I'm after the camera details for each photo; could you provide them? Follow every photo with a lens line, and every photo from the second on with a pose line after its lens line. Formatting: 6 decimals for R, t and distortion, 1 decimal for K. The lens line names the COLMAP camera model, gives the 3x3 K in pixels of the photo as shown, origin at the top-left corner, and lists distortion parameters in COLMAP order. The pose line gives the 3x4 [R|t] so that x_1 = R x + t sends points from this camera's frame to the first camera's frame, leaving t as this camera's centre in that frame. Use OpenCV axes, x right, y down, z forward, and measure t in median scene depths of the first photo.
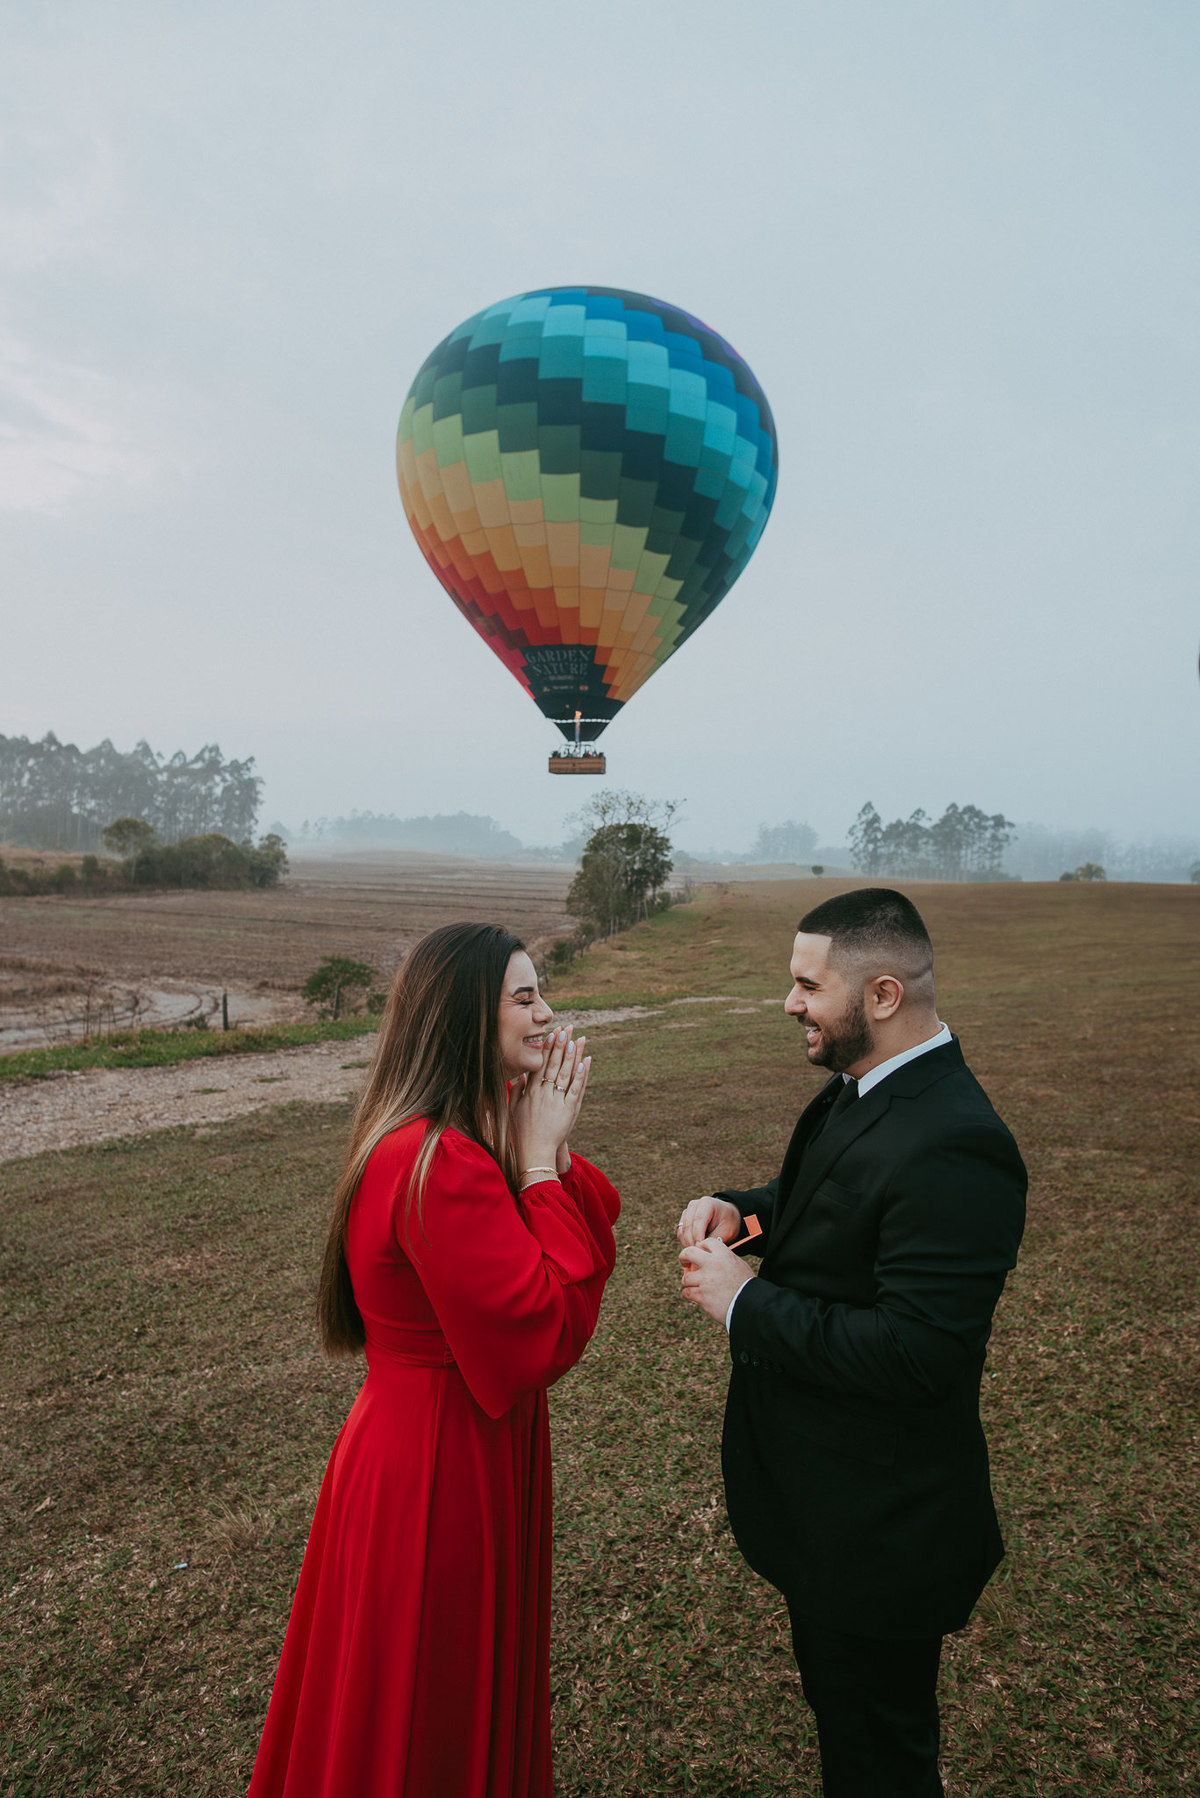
lens RADIAL K [[1043.0, 0, 604.7], [0, 1043.0, 907.7], [0, 0, 1]] dist [-0.040469, 0.022326]
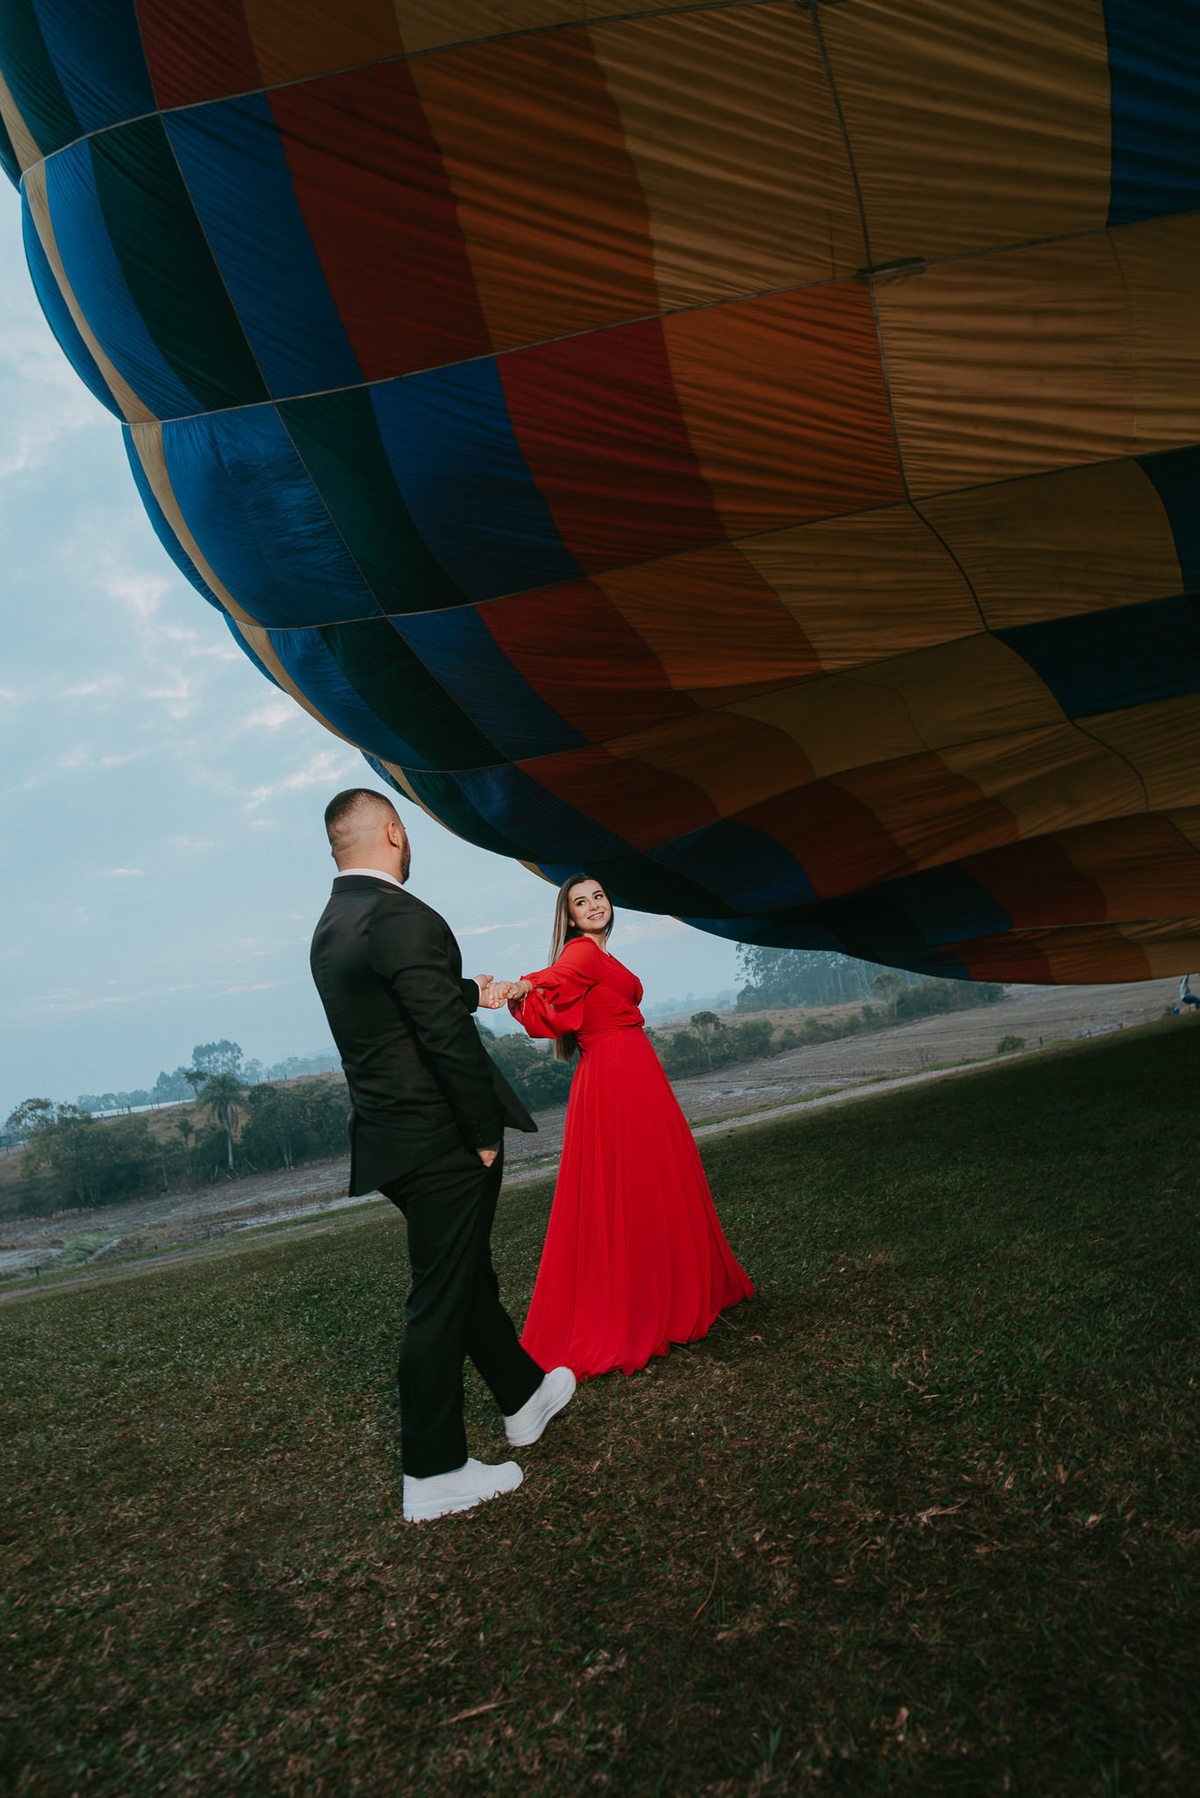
lens RADIAL K [[1043.0, 0, 604.7], [0, 1043.0, 907.7], [0, 0, 1]] dist [-0.040469, 0.022326]
pose [[0.755930, -0.246939, -0.606293, 0.096013], [0.179752, 0.968827, -0.170481, -0.000005], [0.629491, 0.019889, 0.776753, -0.246110]]
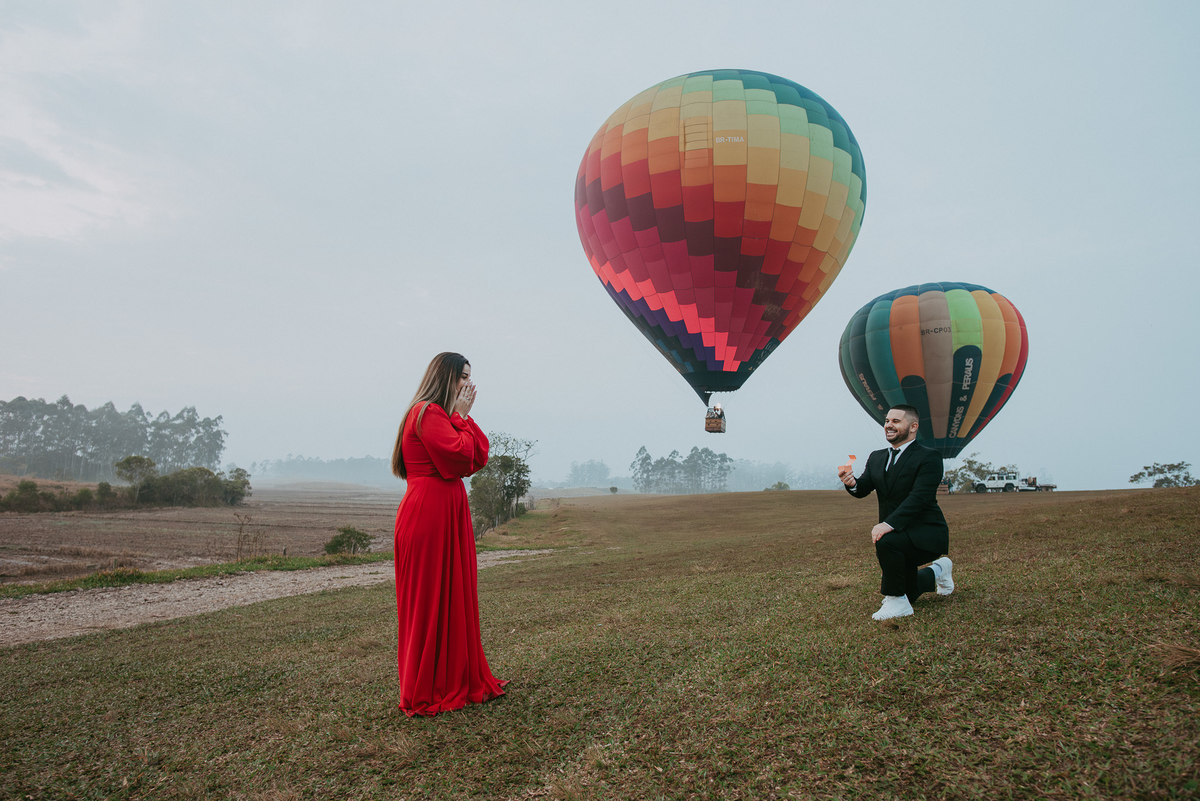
lens RADIAL K [[696.1, 0, 598.0], [0, 696.1, 404.7], [0, 0, 1]] dist [-0.040469, 0.022326]
pose [[0.982216, 0.007064, 0.187623, -0.016076], [0.023889, 0.986468, -0.162202, 0.007770], [-0.186230, 0.163799, 0.968756, -0.018007]]
